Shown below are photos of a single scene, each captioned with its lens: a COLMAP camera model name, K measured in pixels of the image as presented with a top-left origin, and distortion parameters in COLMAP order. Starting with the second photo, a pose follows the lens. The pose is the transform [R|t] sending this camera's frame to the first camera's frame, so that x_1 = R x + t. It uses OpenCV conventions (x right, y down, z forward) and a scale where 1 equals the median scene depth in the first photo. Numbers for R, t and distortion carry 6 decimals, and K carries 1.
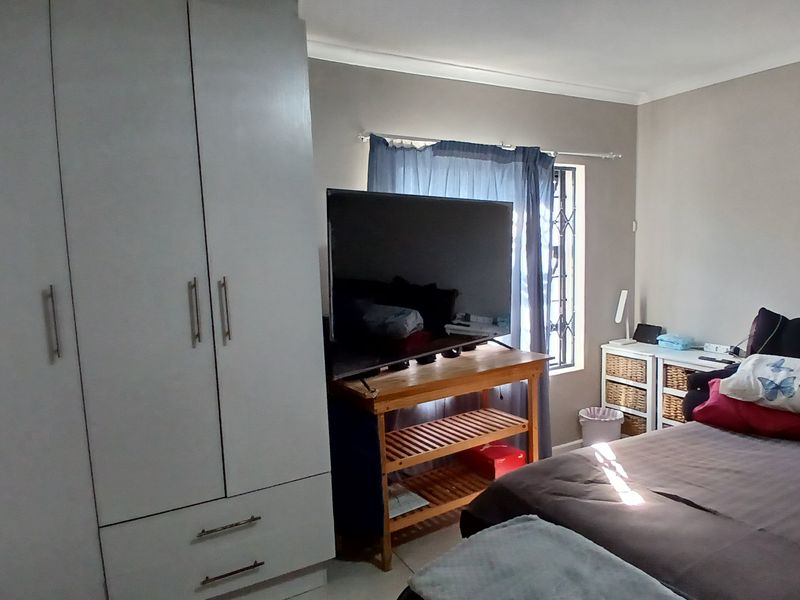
lens RADIAL K [[537.7, 0, 412.7], [0, 537.7, 311.6], [0, 0, 1]] dist [0.049024, -0.084312]
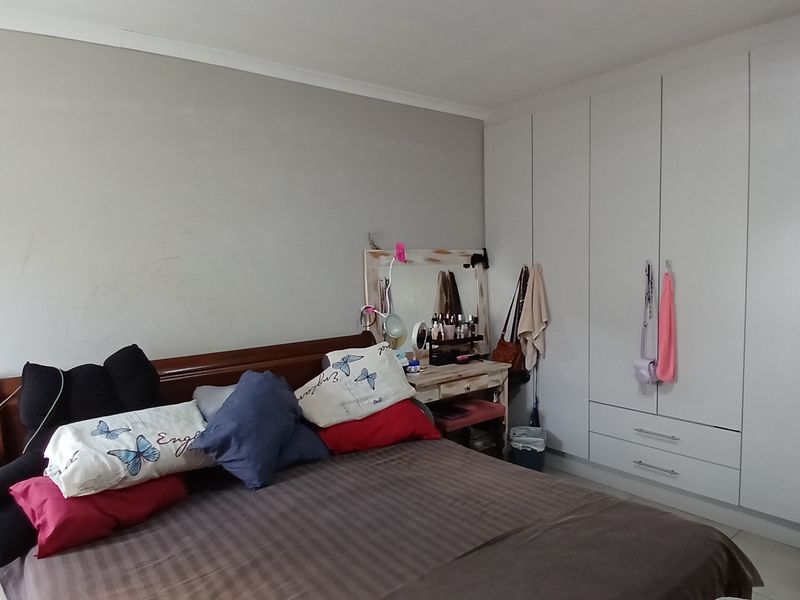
lens RADIAL K [[537.7, 0, 412.7], [0, 537.7, 311.6], [0, 0, 1]] dist [0.049024, -0.084312]
pose [[-0.165612, -0.042766, 0.985263, -0.110805], [0.144408, 0.987239, 0.067125, -0.046139], [-0.975561, 0.153396, -0.157323, 0.625517]]
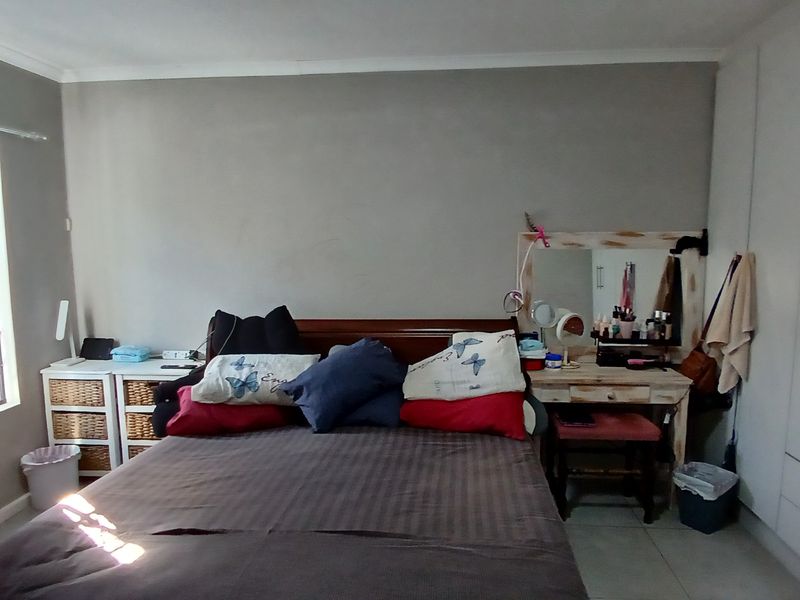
lens RADIAL K [[537.7, 0, 412.7], [0, 537.7, 311.6], [0, 0, 1]] dist [0.049024, -0.084312]
pose [[0.552854, -0.072344, 0.830132, -0.007068], [0.081307, 0.996154, 0.032663, -0.007654], [-0.829302, 0.049437, 0.556610, 0.115447]]
